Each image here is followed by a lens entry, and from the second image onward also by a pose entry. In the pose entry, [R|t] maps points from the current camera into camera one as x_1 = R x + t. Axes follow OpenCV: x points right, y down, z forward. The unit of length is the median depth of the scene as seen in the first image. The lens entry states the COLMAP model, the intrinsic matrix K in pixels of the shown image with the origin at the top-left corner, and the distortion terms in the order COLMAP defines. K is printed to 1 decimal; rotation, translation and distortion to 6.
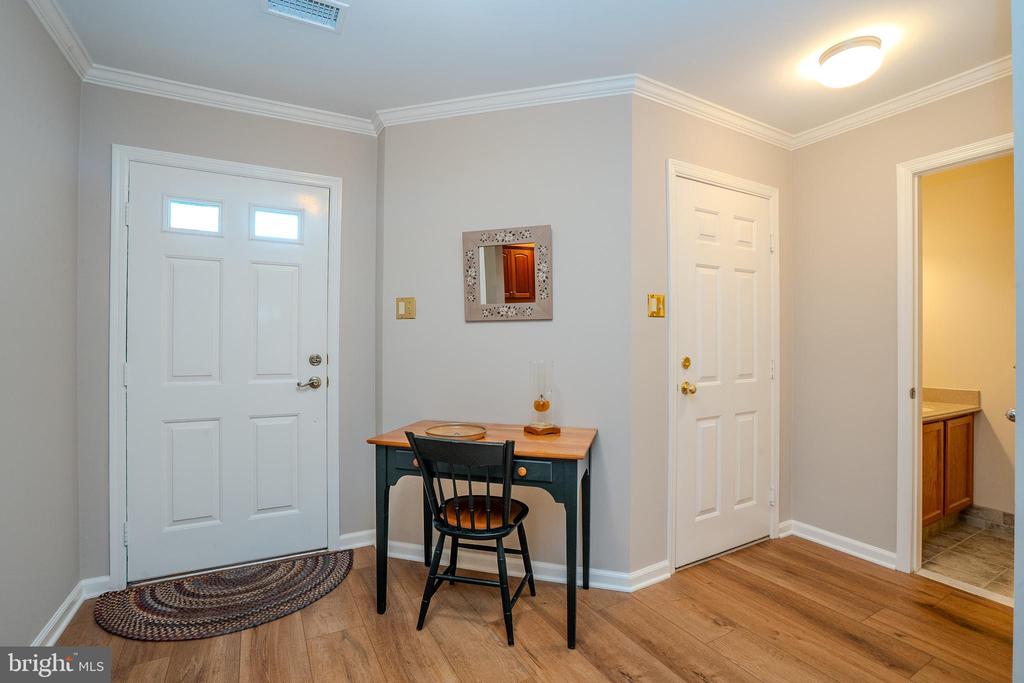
lens RADIAL K [[469.9, 0, 511.0], [0, 469.9, 342.6], [0, 0, 1]] dist [-0.064869, 0.025450]
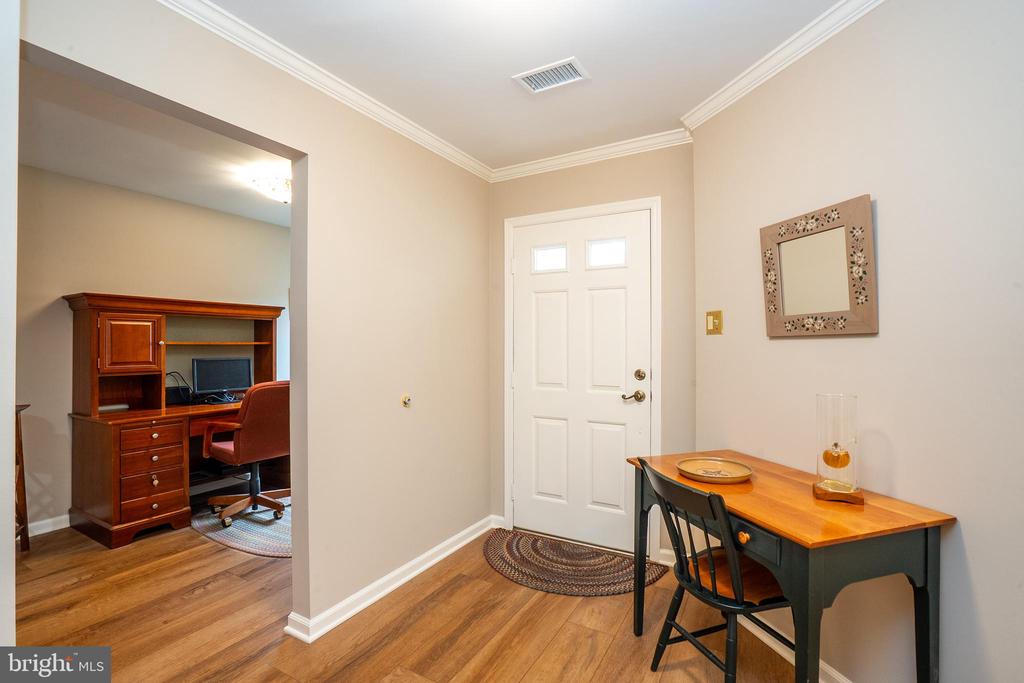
lens RADIAL K [[469.9, 0, 511.0], [0, 469.9, 342.6], [0, 0, 1]] dist [-0.064869, 0.025450]
pose [[0.524772, -0.004831, -0.851229, 0.367563], [0.001277, 0.999987, -0.004888, -0.034305], [0.851242, 0.001478, 0.524772, 0.214827]]
